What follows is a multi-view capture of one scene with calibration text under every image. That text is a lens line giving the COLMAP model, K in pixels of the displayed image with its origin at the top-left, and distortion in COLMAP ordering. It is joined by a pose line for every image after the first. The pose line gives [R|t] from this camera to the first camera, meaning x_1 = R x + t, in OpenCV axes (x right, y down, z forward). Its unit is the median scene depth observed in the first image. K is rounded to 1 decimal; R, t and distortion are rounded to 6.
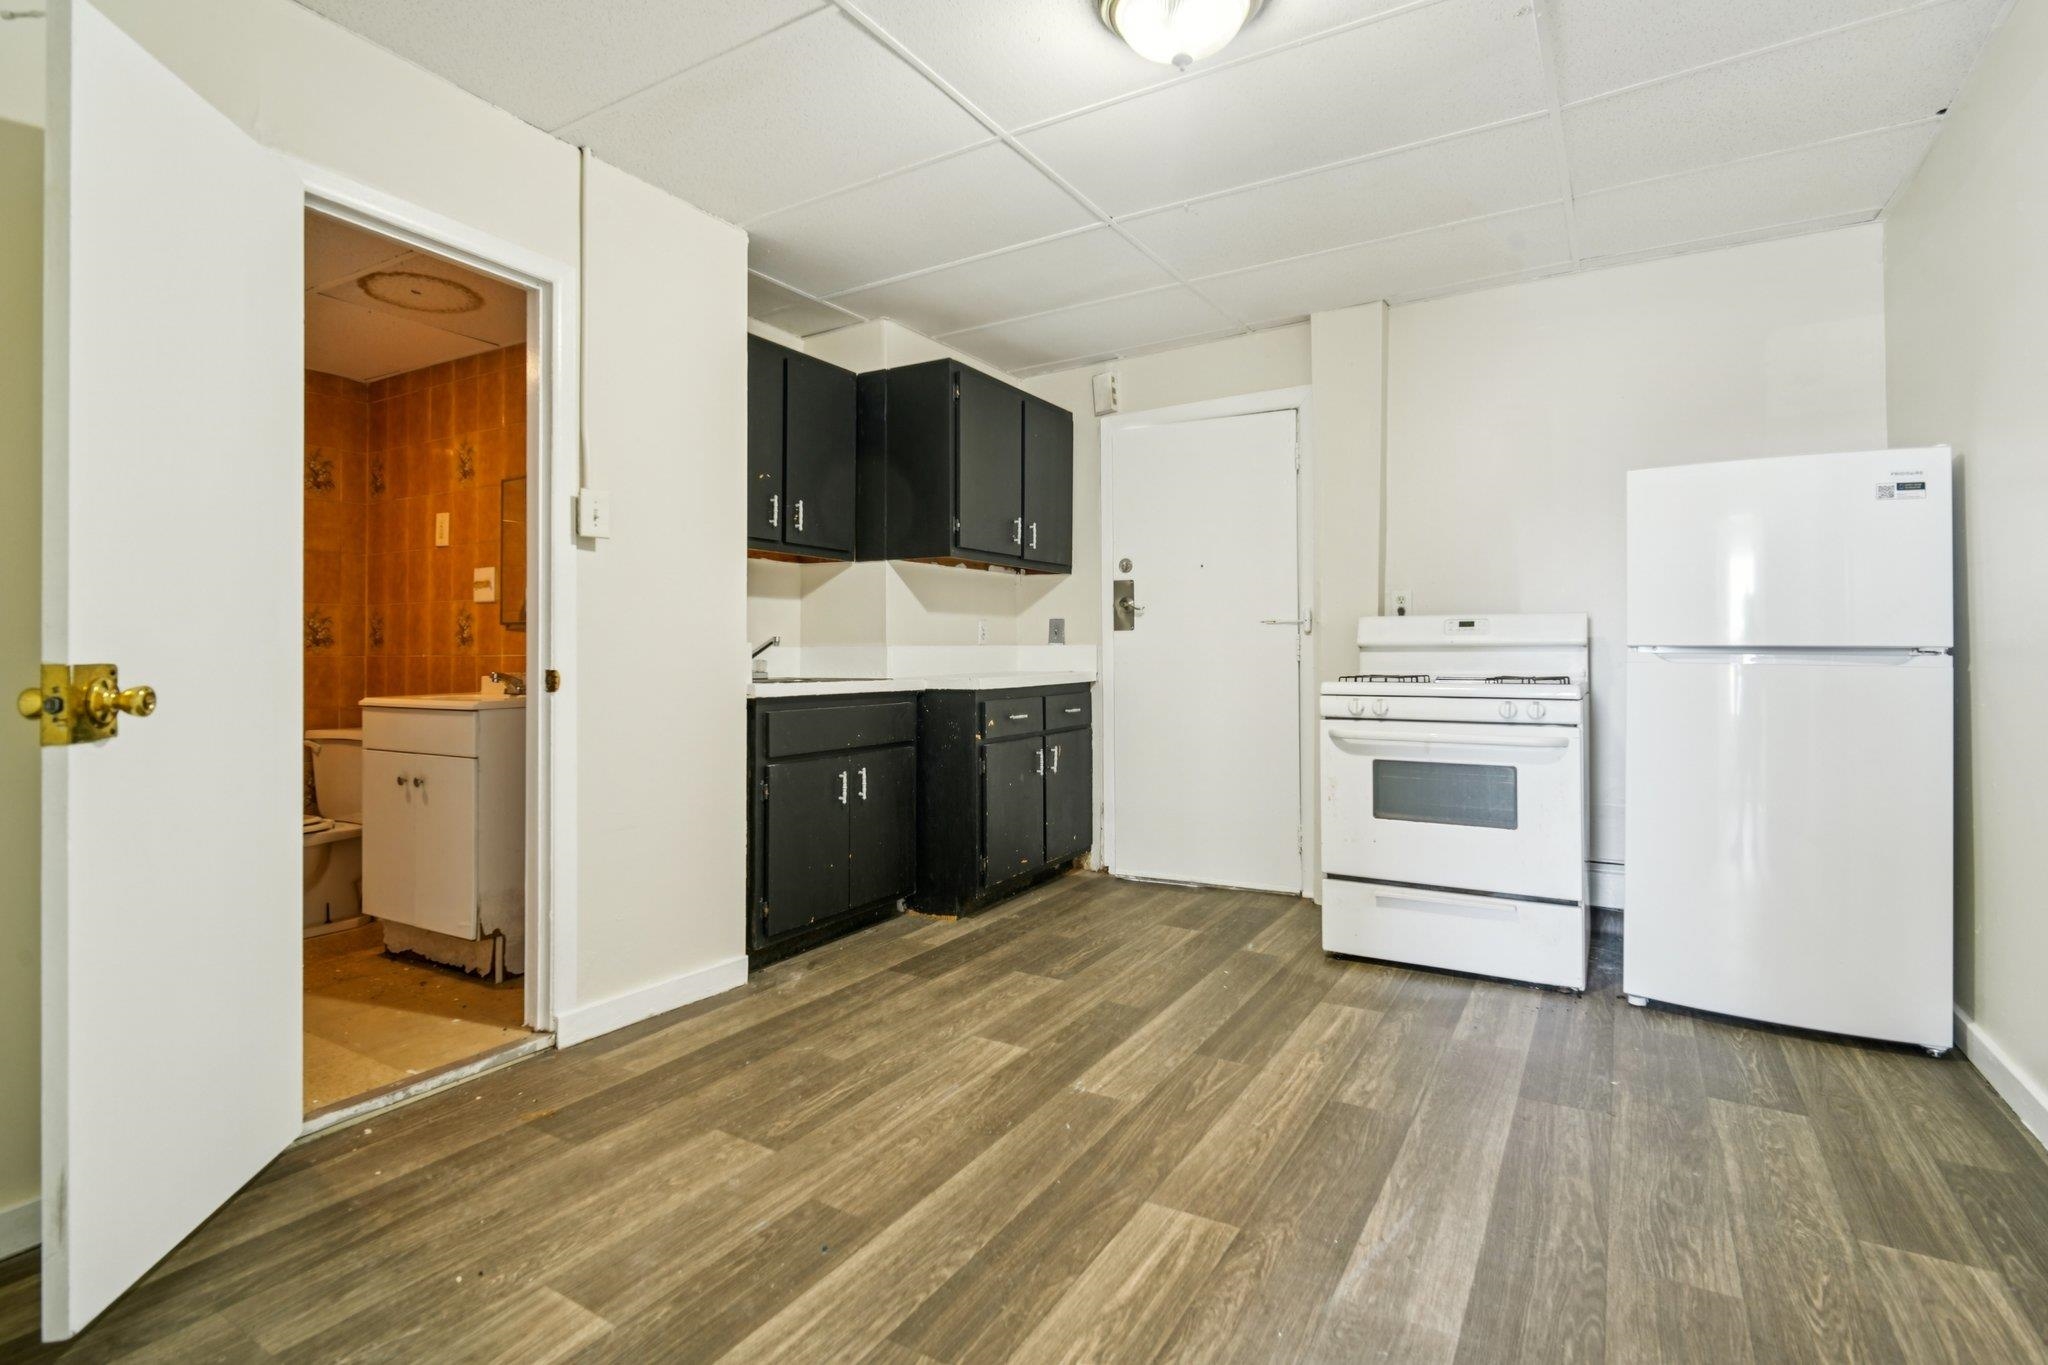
lens RADIAL K [[980.5, 0, 1026.3], [0, 980.5, 637.7], [0, 0, 1]] dist [-0.005949, -0.002349]
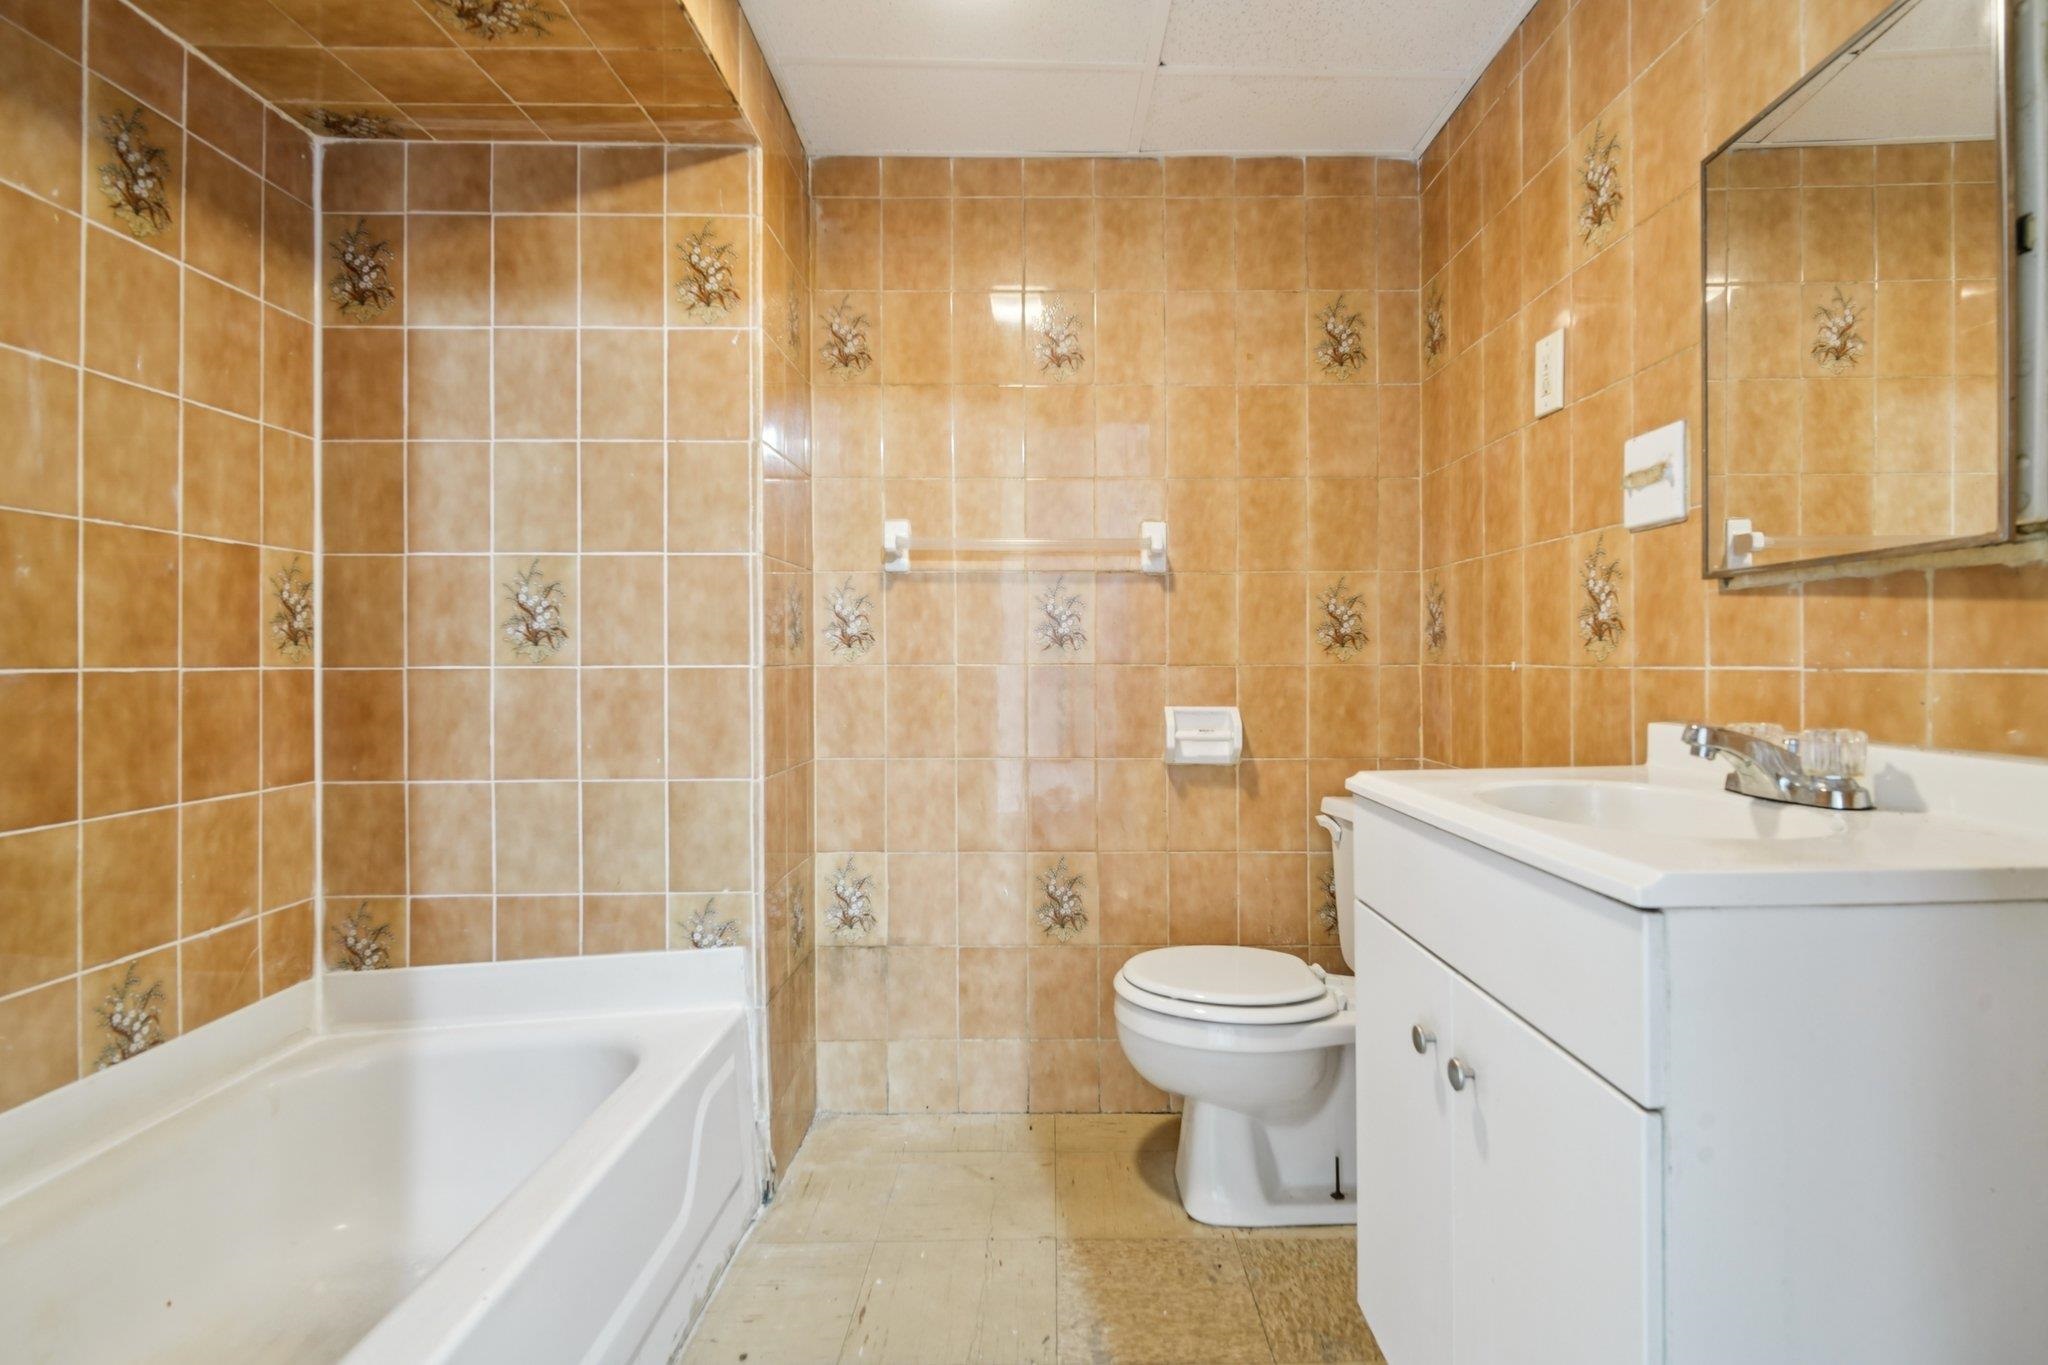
lens RADIAL K [[980.5, 0, 1067.4], [0, 980.5, 659.1], [0, 0, 1]] dist [-0.005949, -0.002349]
pose [[0.522048, 0.001417, -0.852915, -0.333535], [0.013474, 0.999860, 0.009909, 0.008169], [0.852809, -0.016665, 0.521956, 0.581033]]
